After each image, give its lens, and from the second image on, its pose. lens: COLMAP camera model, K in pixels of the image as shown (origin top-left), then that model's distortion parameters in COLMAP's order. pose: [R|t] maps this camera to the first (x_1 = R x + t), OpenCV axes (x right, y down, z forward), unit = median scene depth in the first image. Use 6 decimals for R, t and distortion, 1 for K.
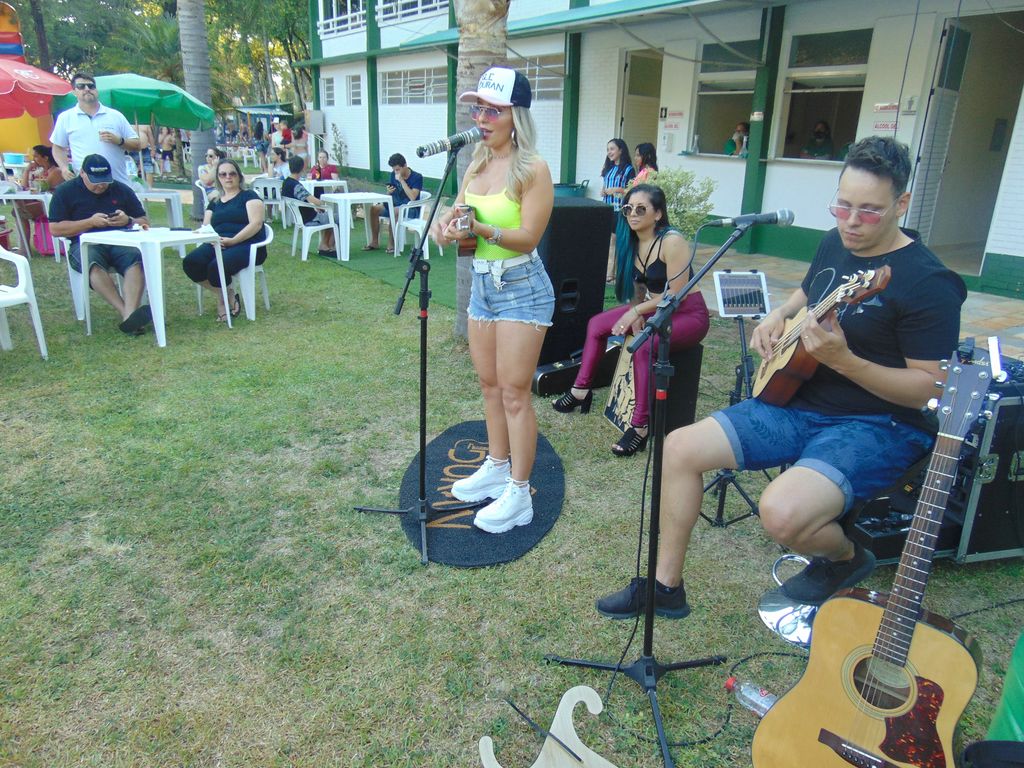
lens RADIAL K [[770.6, 0, 488.7], [0, 770.6, 376.1], [0, 0, 1]] dist [-0.024138, 0.060426]
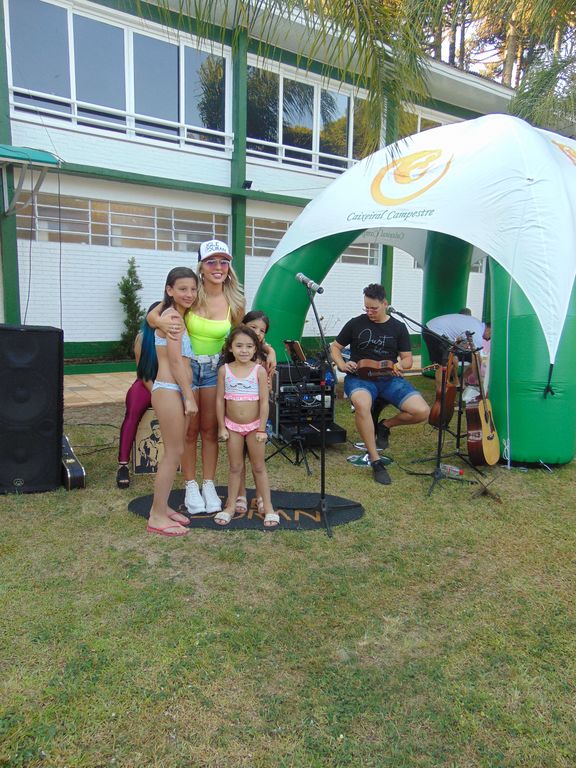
lens RADIAL K [[577.9, 0, 291.4], [0, 577.9, 380.2], [0, 0, 1]] dist [-0.024138, 0.060426]
pose [[-0.047350, -0.188131, 0.981002, -0.892742], [0.270370, 0.943029, 0.193898, -0.245034], [-0.961591, 0.274415, 0.006212, 0.717149]]
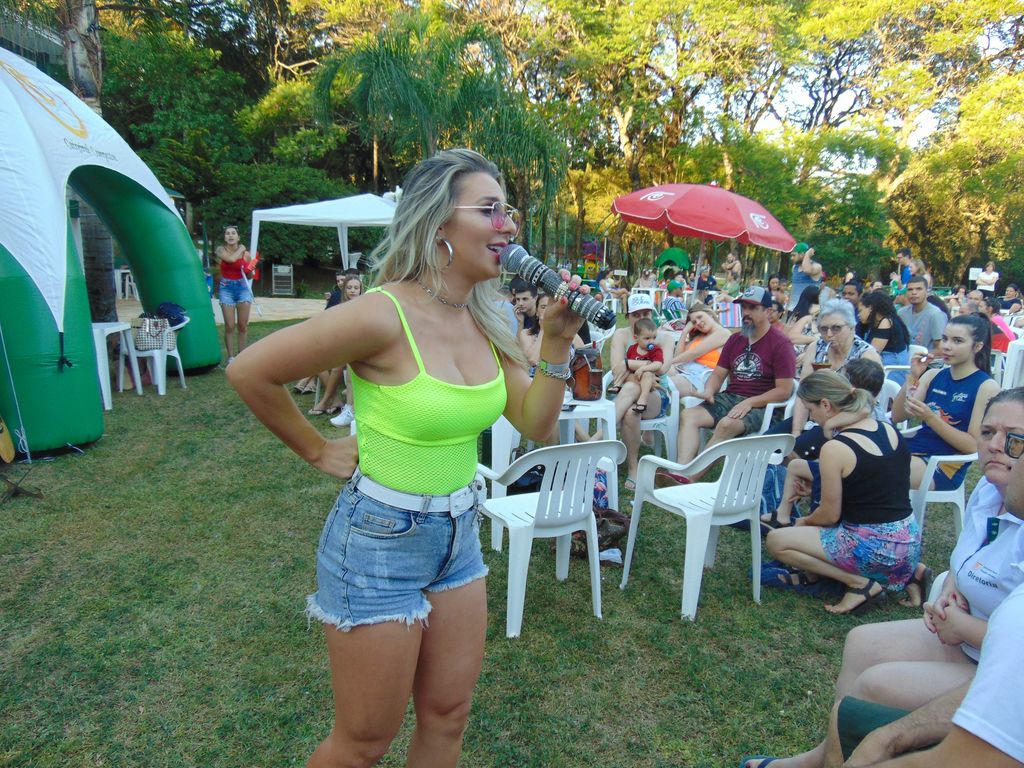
lens RADIAL K [[770.6, 0, 510.5], [0, 770.6, 379.7], [0, 0, 1]] dist [-0.024138, 0.060426]
pose [[-0.881307, -0.132850, 0.453486, -1.084020], [0.088696, 0.896106, 0.434888, -0.348061], [-0.464146, 0.423492, -0.777961, 0.924759]]
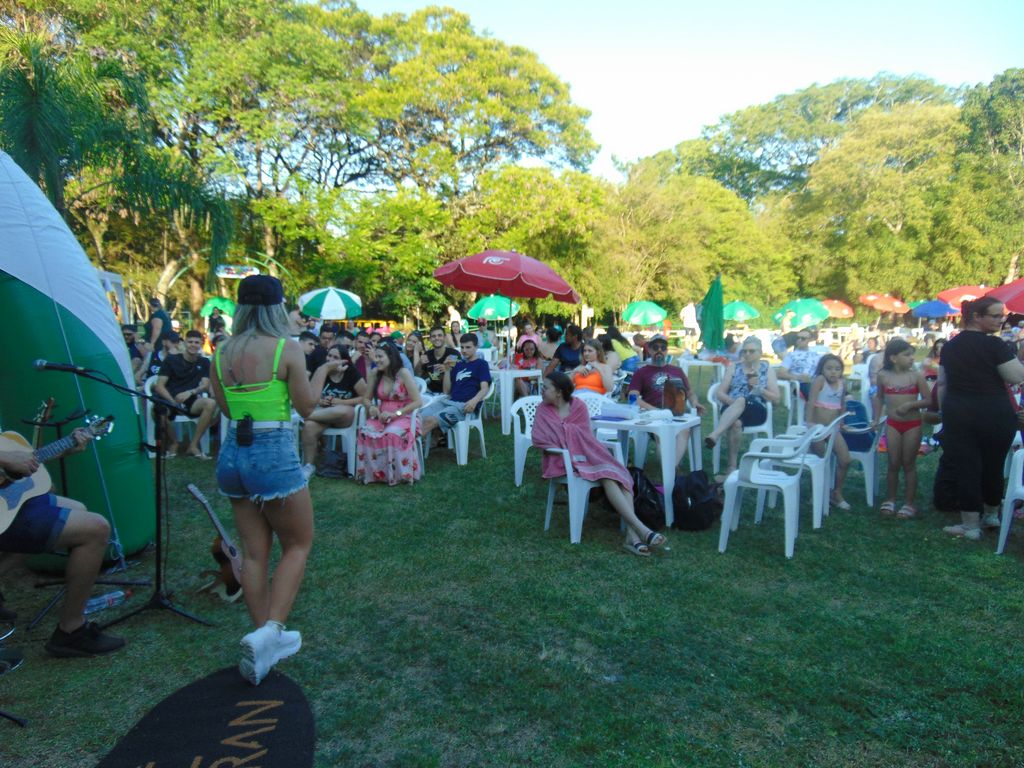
lens RADIAL K [[770.6, 0, 510.1], [0, 770.6, 378.8], [0, 0, 1]] dist [-0.024138, 0.060426]
pose [[-0.982019, -0.023059, -0.187370, -0.131570], [-0.093859, 0.920787, 0.378605, -0.451913], [0.163798, 0.389384, -0.906394, 1.333895]]
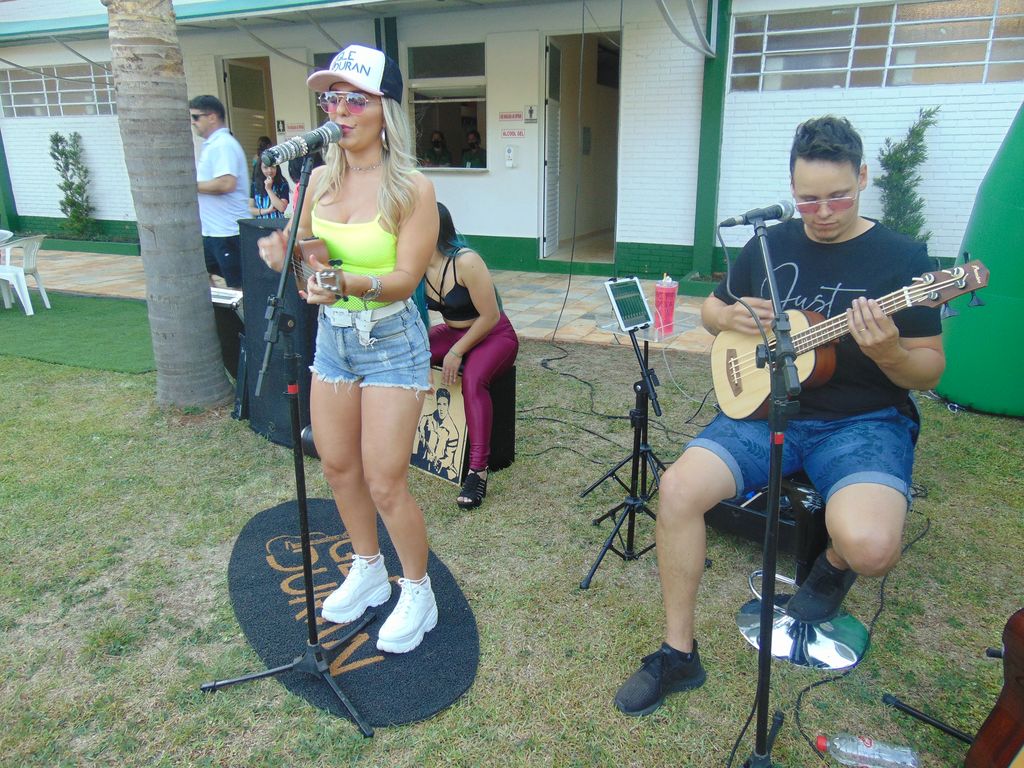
lens RADIAL K [[770.6, 0, 511.7], [0, 770.6, 379.7], [0, 0, 1]] dist [-0.024138, 0.060426]
pose [[0.844499, -0.183813, 0.503026, -0.185120], [0.190326, 0.980949, 0.038928, -0.059150], [-0.500598, 0.062864, 0.863394, 0.192756]]
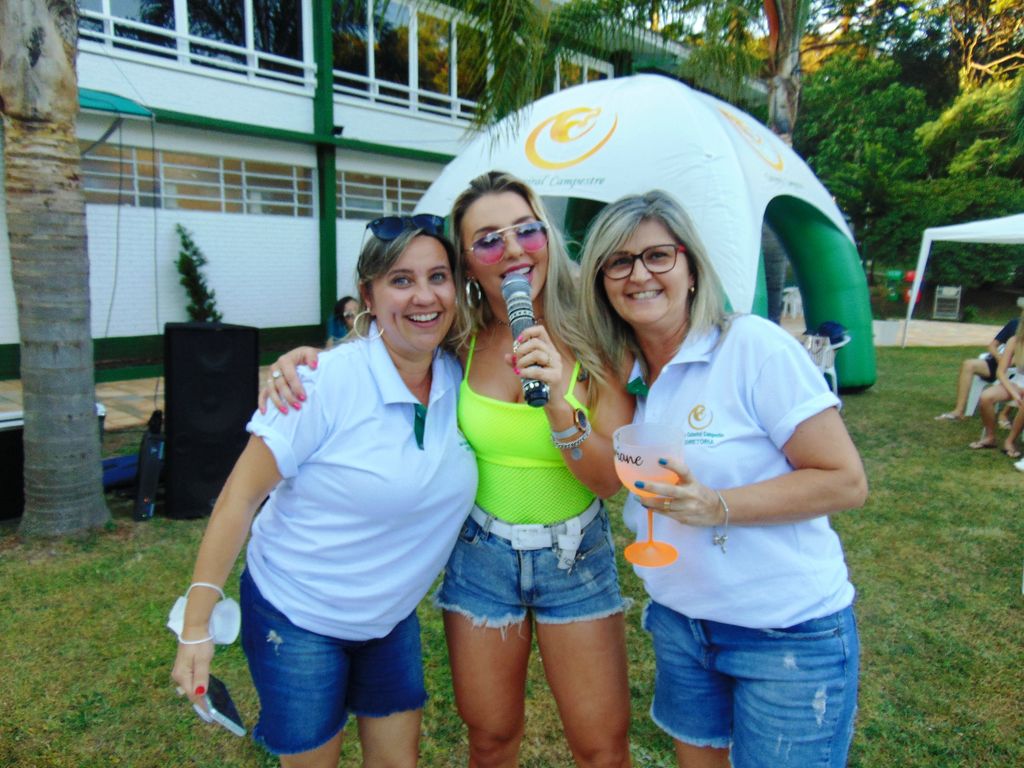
lens RADIAL K [[770.6, 0, 512.7], [0, 770.6, 378.6], [0, 0, 1]] dist [-0.024138, 0.060426]
pose [[-0.285015, -0.189257, 0.939653, -1.105269], [0.261594, 0.927741, 0.266205, -0.374064], [-0.922136, 0.321680, -0.214911, 0.989160]]
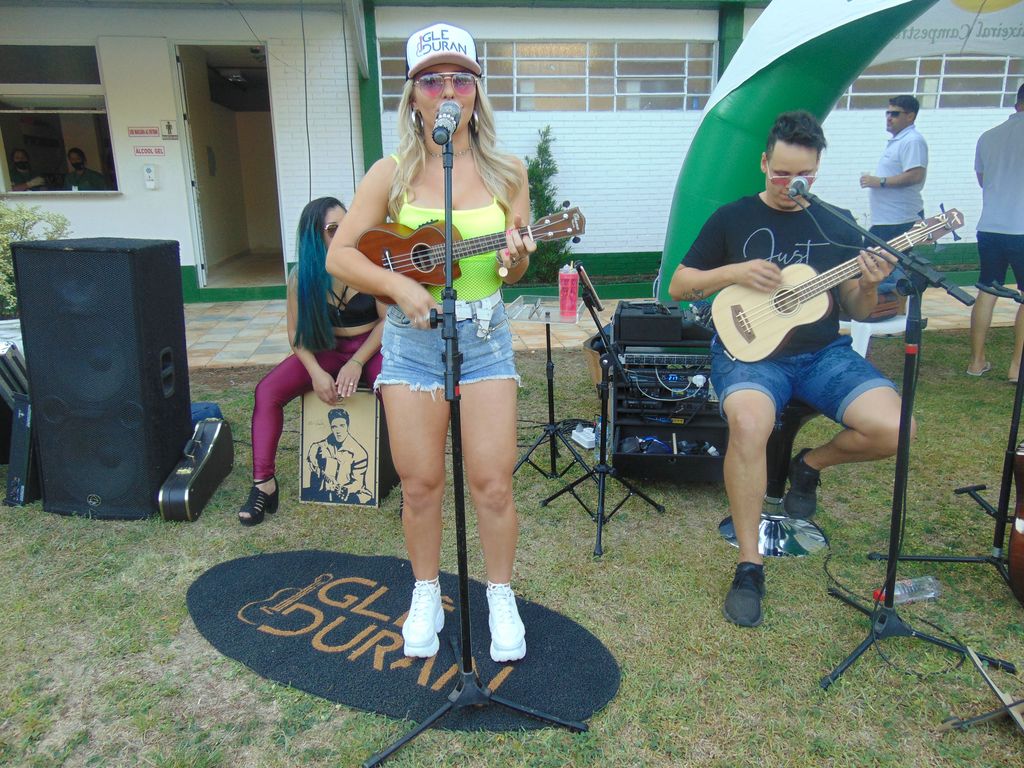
lens RADIAL K [[770.6, 0, 511.3], [0, 770.6, 381.2], [0, 0, 1]] dist [-0.024138, 0.060426]
pose [[0.421208, -0.270863, 0.865573, -0.427200], [0.303329, 0.941478, 0.147009, -0.120895], [-0.854737, 0.200632, 0.478718, 0.442920]]
